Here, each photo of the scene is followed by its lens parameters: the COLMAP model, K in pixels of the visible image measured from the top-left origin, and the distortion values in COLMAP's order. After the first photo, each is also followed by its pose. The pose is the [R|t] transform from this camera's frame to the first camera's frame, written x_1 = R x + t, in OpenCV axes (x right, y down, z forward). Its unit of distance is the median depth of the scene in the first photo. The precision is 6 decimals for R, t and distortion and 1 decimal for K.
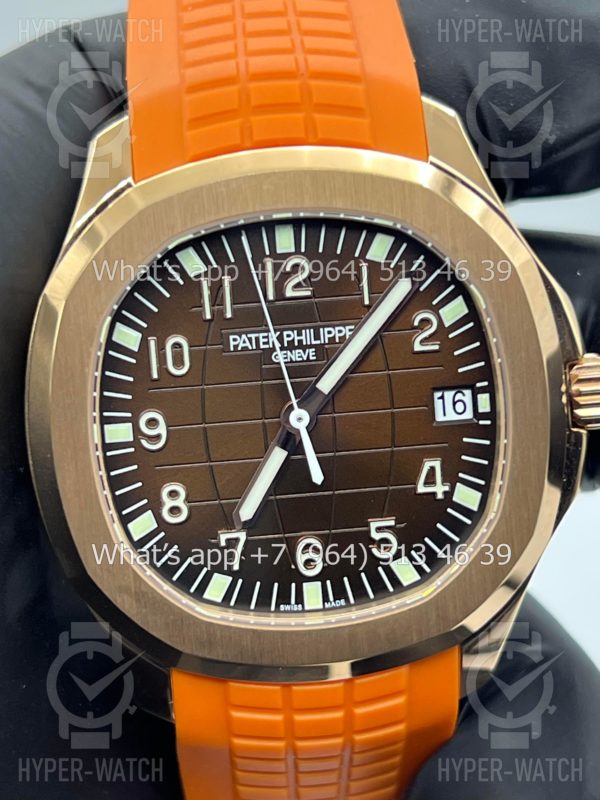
lens RADIAL K [[1867.7, 0, 298.7], [0, 1867.7, 403.0], [0, 0, 1]] dist [0.232917, 0.000000]
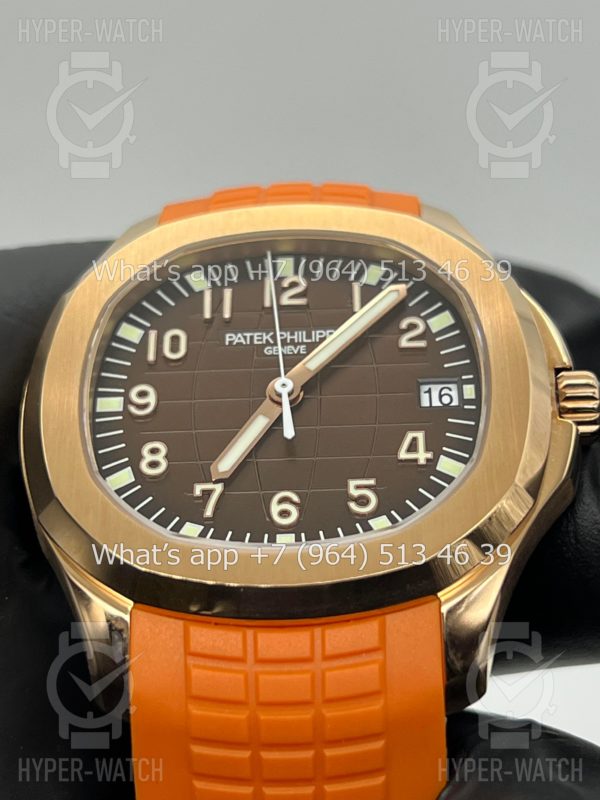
lens RADIAL K [[1867.7, 0, 302.7], [0, 1867.7, 397.8], [0, 0, 1]] dist [0.232917, 0.000000]
pose [[0.990542, -0.015568, -0.136322, 0.148655], [-0.080304, 0.739821, -0.667995, 0.689537], [0.111253, 0.672624, 0.731573, 0.254972]]
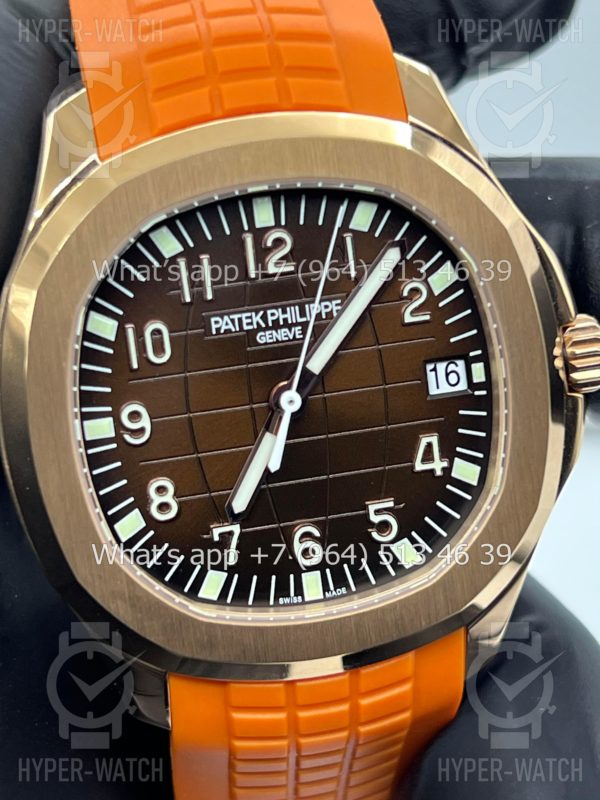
lens RADIAL K [[1867.7, 0, 293.1], [0, 1867.7, 396.5], [0, 0, 1]] dist [0.232917, 0.000000]
pose [[0.993200, -0.062458, 0.098249, -0.090404], [0.059935, 0.997797, 0.028428, -0.020844], [-0.099809, -0.022347, 0.994756, 0.058448]]
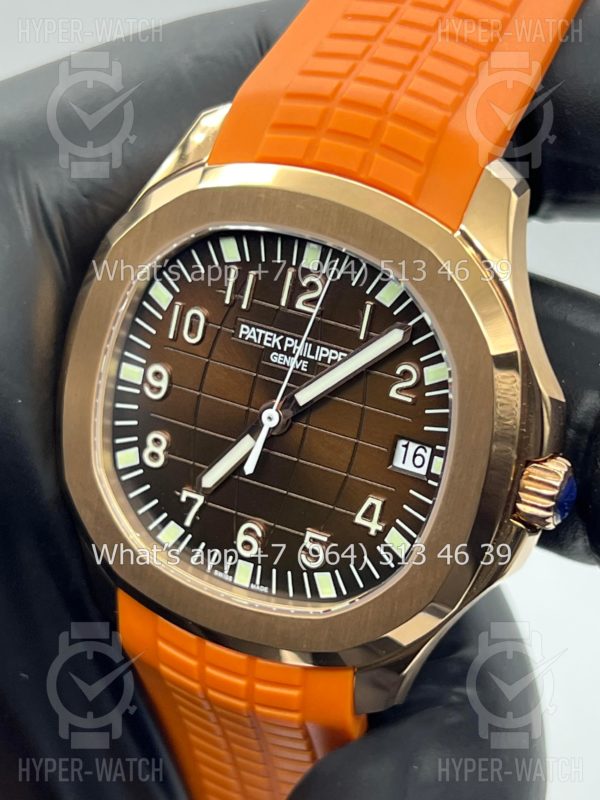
lens RADIAL K [[1867.7, 0, 303.2], [0, 1867.7, 404.4], [0, 0, 1]] dist [0.232917, 0.000000]
pose [[0.860805, 0.347974, -0.371387, 0.413000], [-0.310727, 0.937278, 0.157985, -0.174737], [0.403067, -0.020594, 0.914939, 0.015844]]
